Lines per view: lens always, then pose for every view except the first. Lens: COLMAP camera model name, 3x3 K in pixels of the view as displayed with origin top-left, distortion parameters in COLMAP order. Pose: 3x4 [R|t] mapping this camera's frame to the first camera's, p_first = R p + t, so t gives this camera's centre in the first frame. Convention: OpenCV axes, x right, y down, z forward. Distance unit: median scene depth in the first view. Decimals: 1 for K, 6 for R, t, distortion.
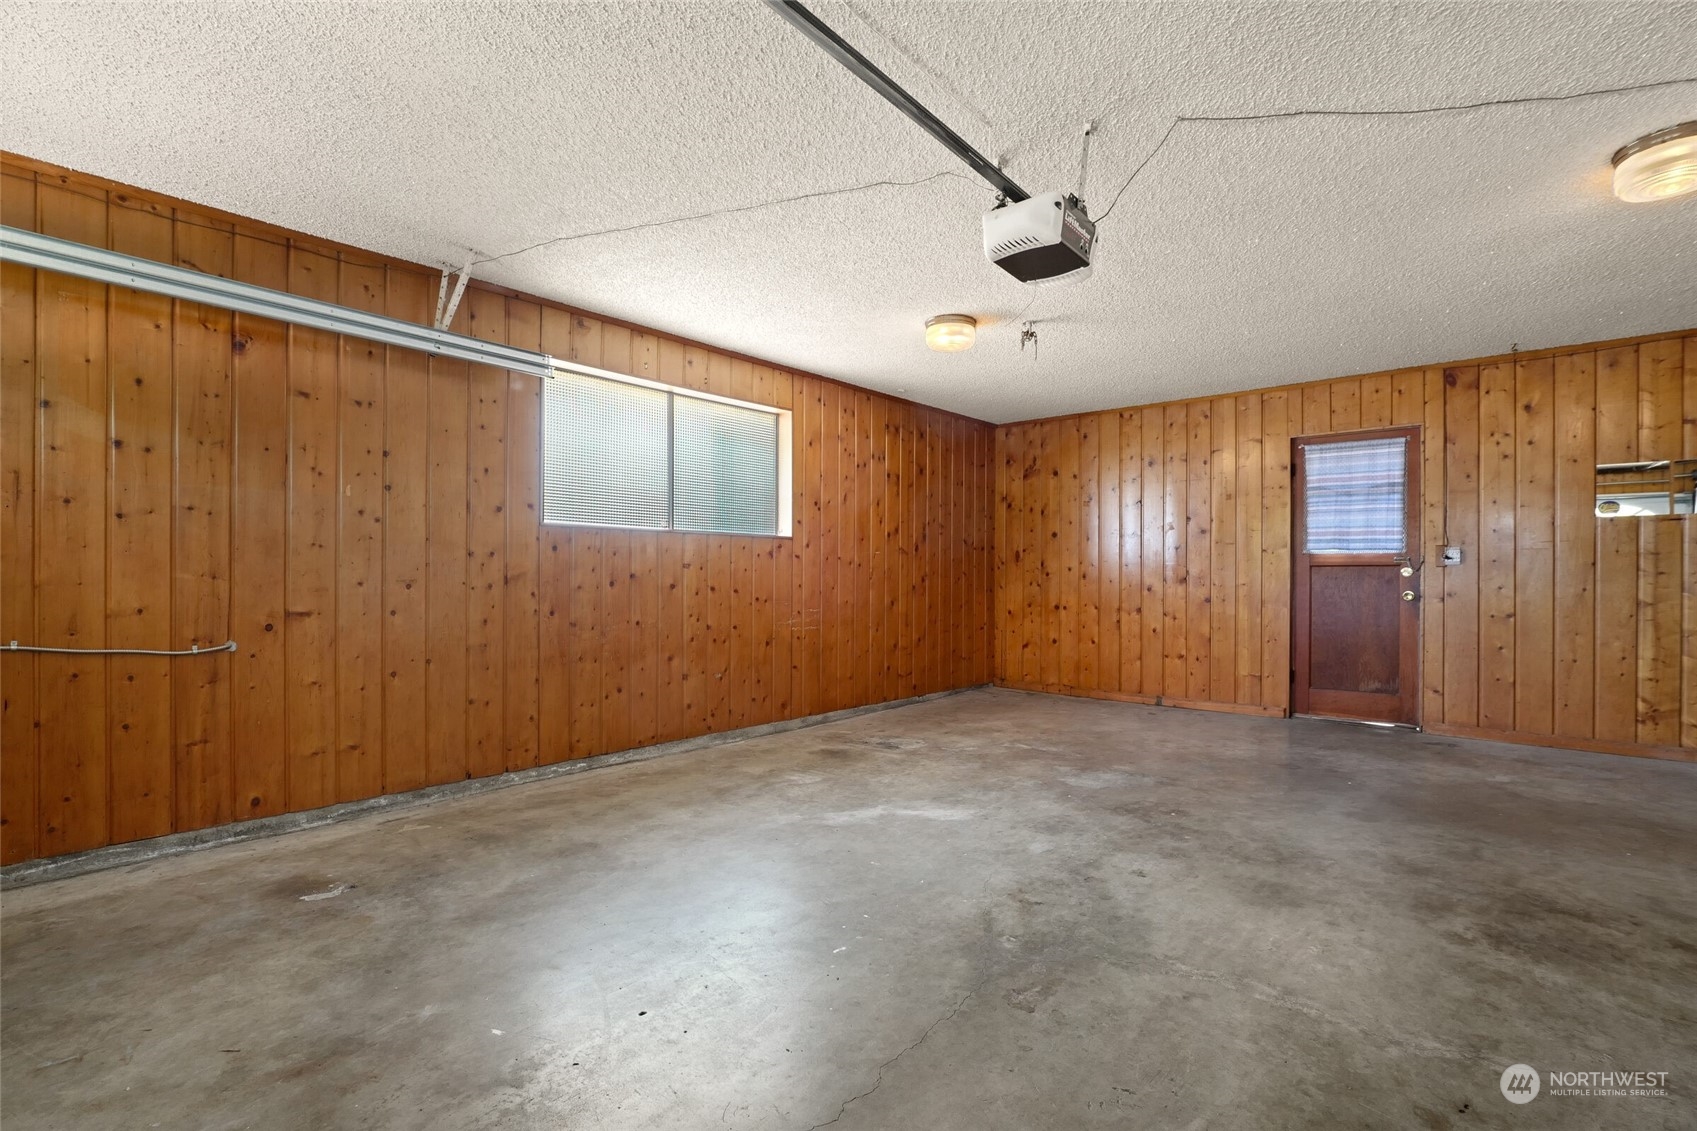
lens RADIAL K [[791.5, 0, 851.2], [0, 791.5, 577.8], [0, 0, 1]] dist [-0.012637, 0.003184]
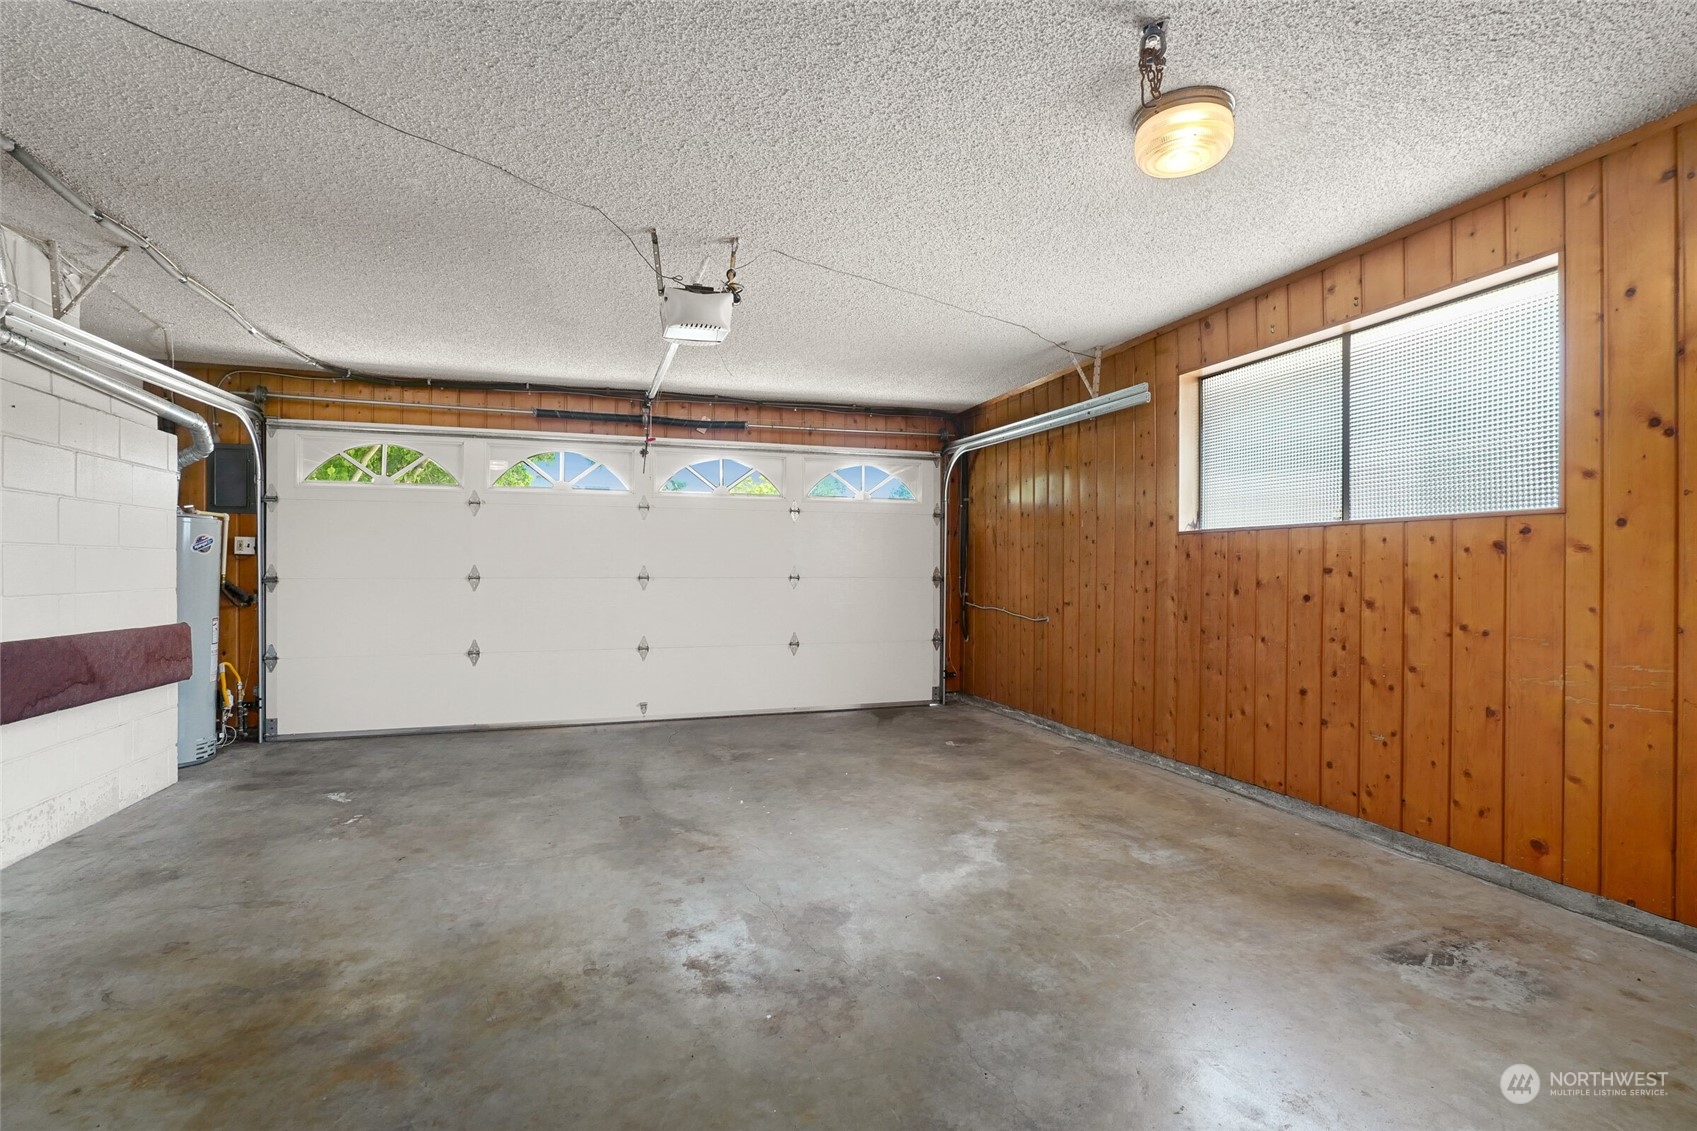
lens RADIAL K [[791.5, 0, 851.4], [0, 791.5, 567.0], [0, 0, 1]] dist [-0.012637, 0.003184]
pose [[-0.505655, -0.008438, -0.862694, 0.776766], [-0.005430, 0.999963, -0.006598, -0.013638], [0.862719, 0.001348, -0.505682, 1.200087]]
